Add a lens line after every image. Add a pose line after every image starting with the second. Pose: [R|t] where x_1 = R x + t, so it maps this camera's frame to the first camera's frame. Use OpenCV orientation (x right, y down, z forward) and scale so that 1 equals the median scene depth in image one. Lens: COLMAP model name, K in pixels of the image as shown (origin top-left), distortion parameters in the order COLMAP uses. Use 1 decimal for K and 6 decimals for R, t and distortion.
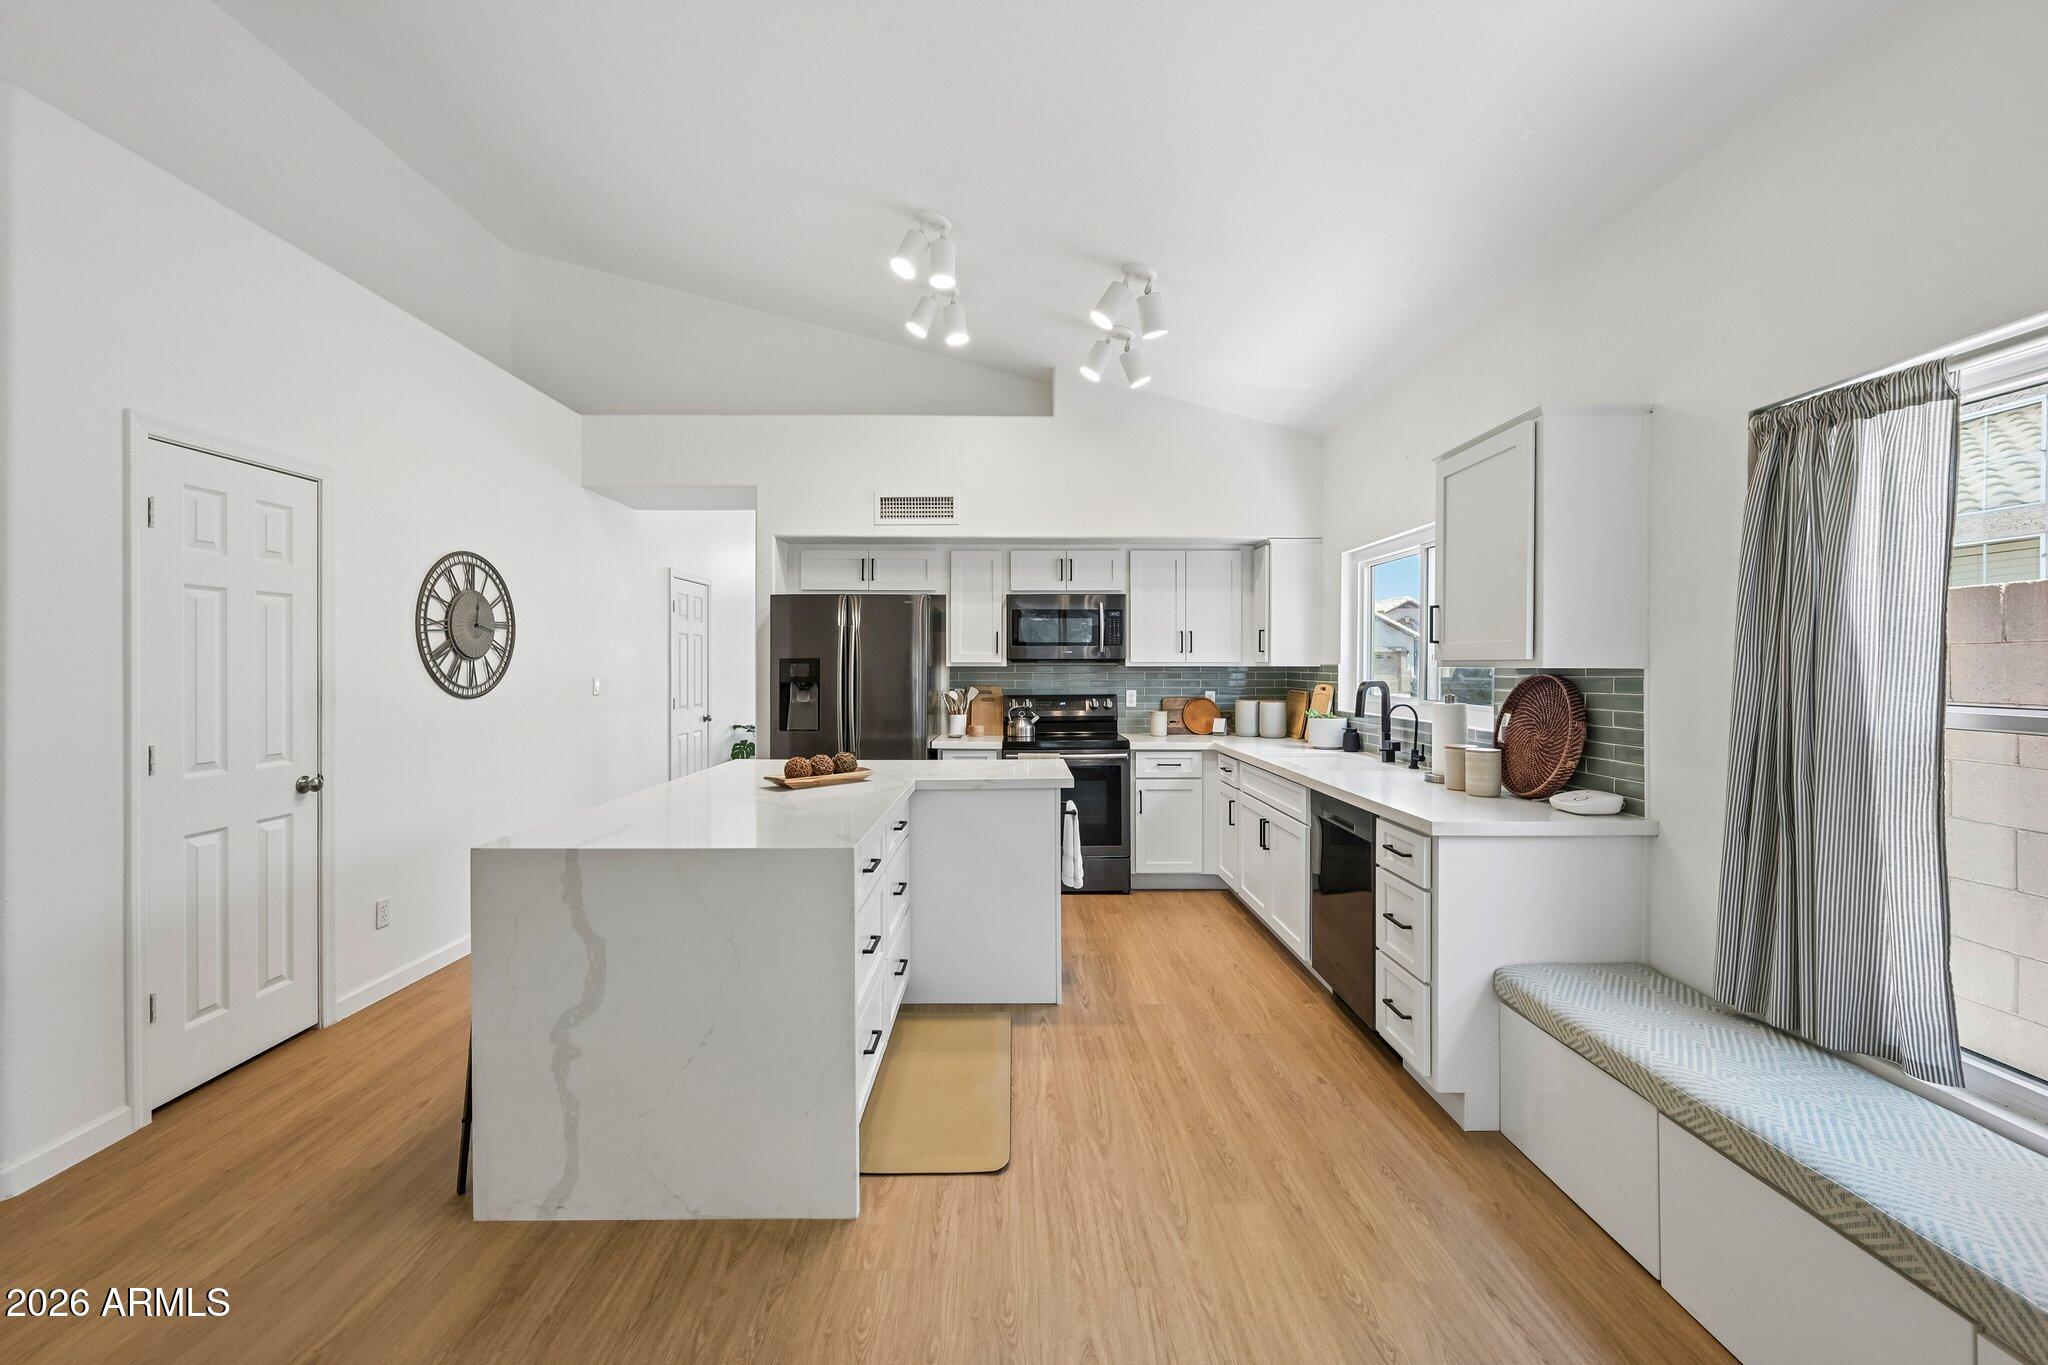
lens RADIAL K [[810.9, 0, 1038.6], [0, 810.9, 679.2], [0, 0, 1]] dist [0.000029, 0.000697]
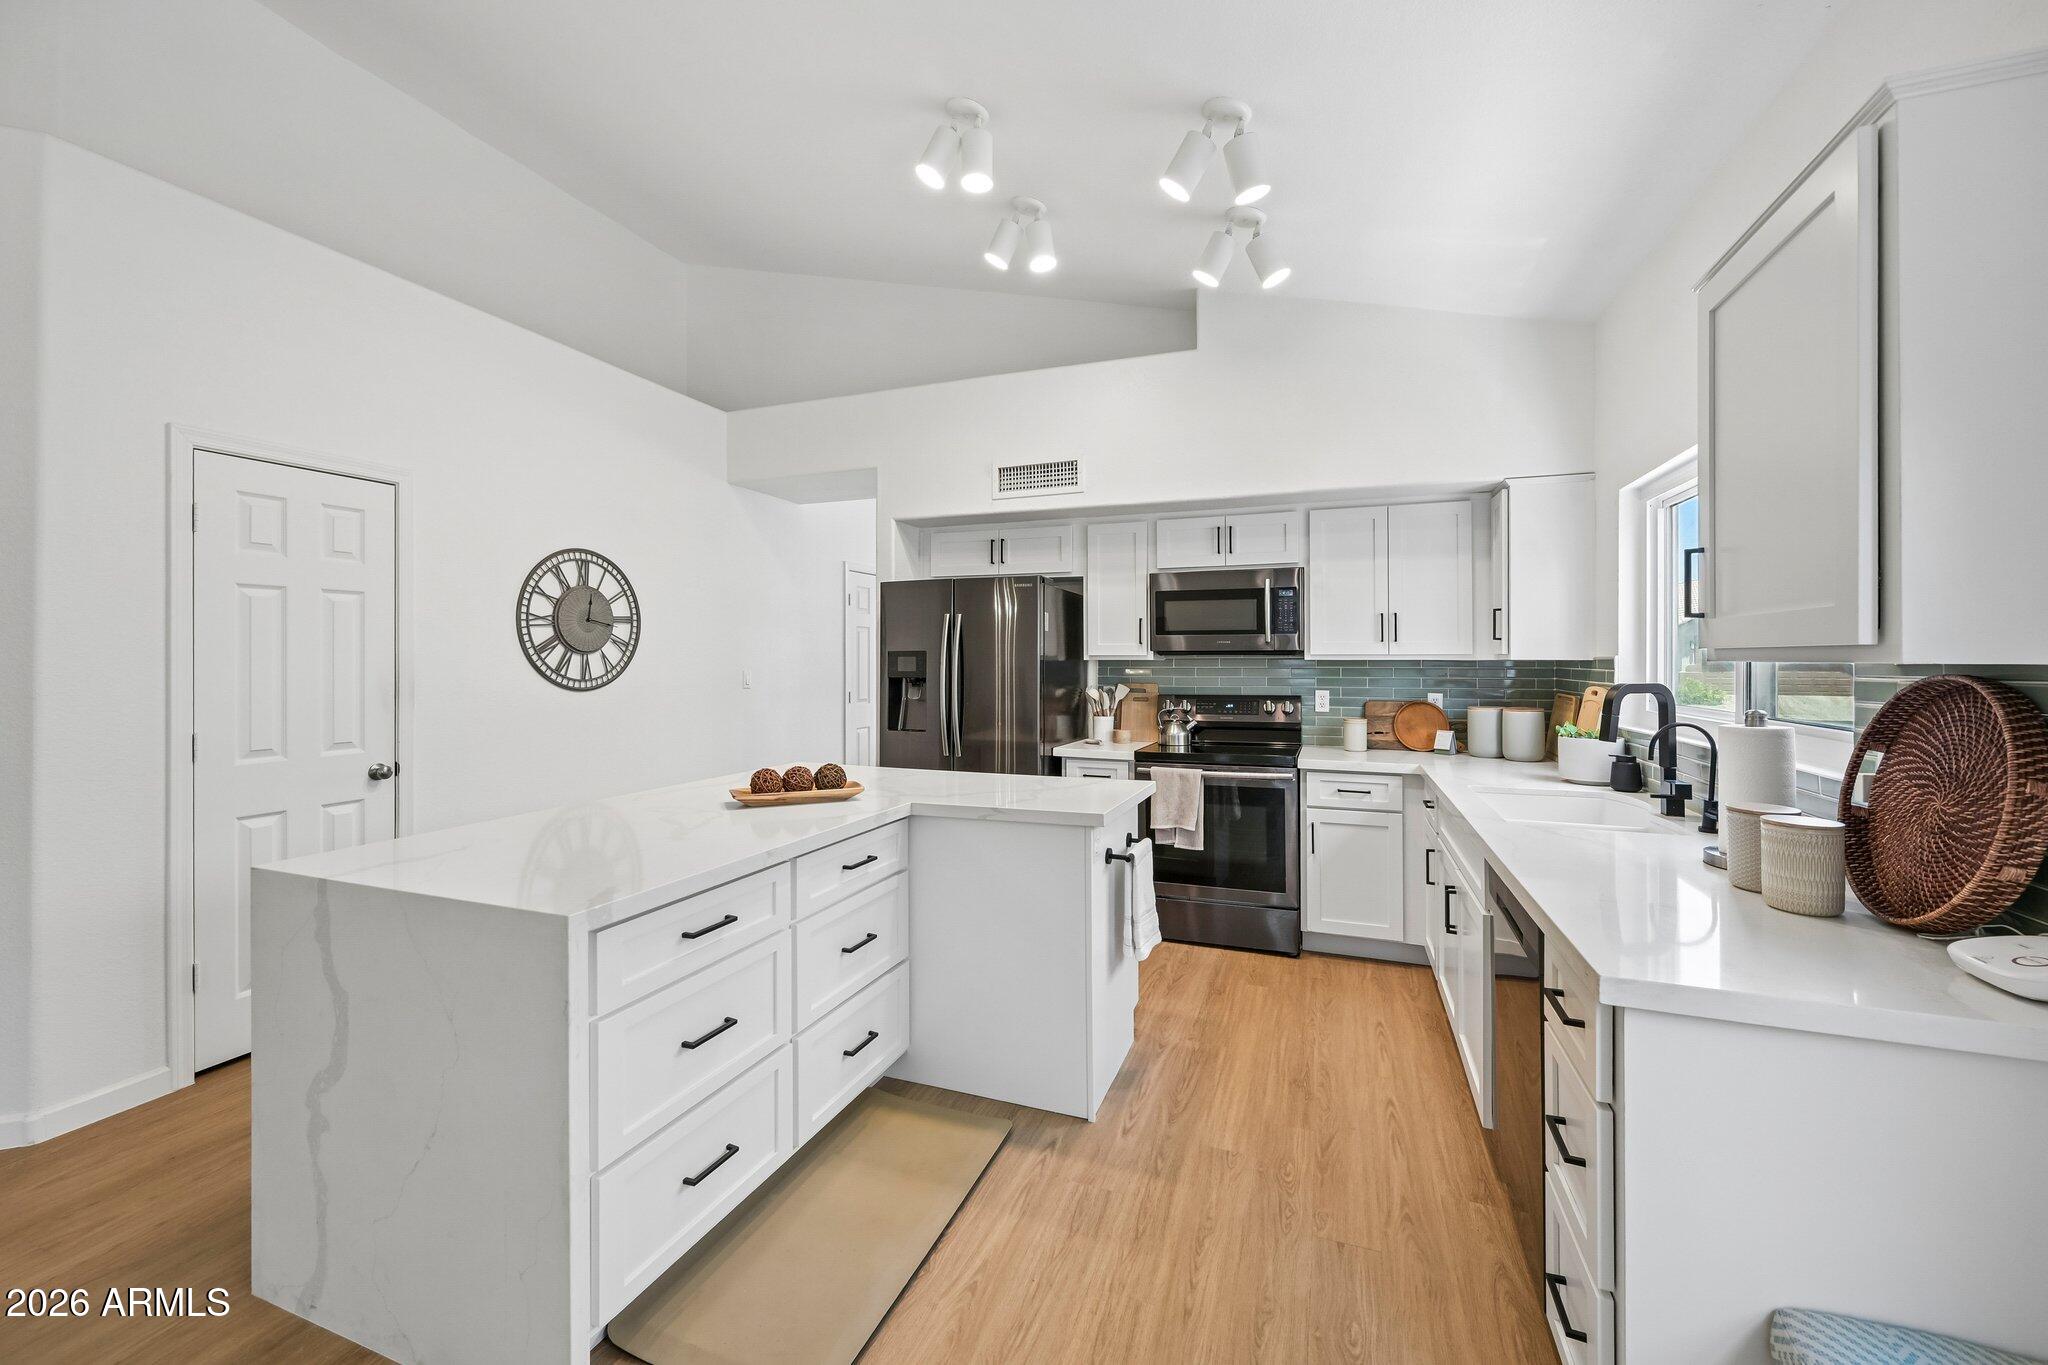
lens RADIAL K [[810.9, 0, 1038.0], [0, 810.9, 662.0], [0, 0, 1]] dist [0.000029, 0.000697]
pose [[0.929750, 0.000966, -0.368191, 0.225549], [-0.005922, 0.999906, -0.012331, -0.004036], [0.368145, 0.013645, 0.929668, 0.267115]]
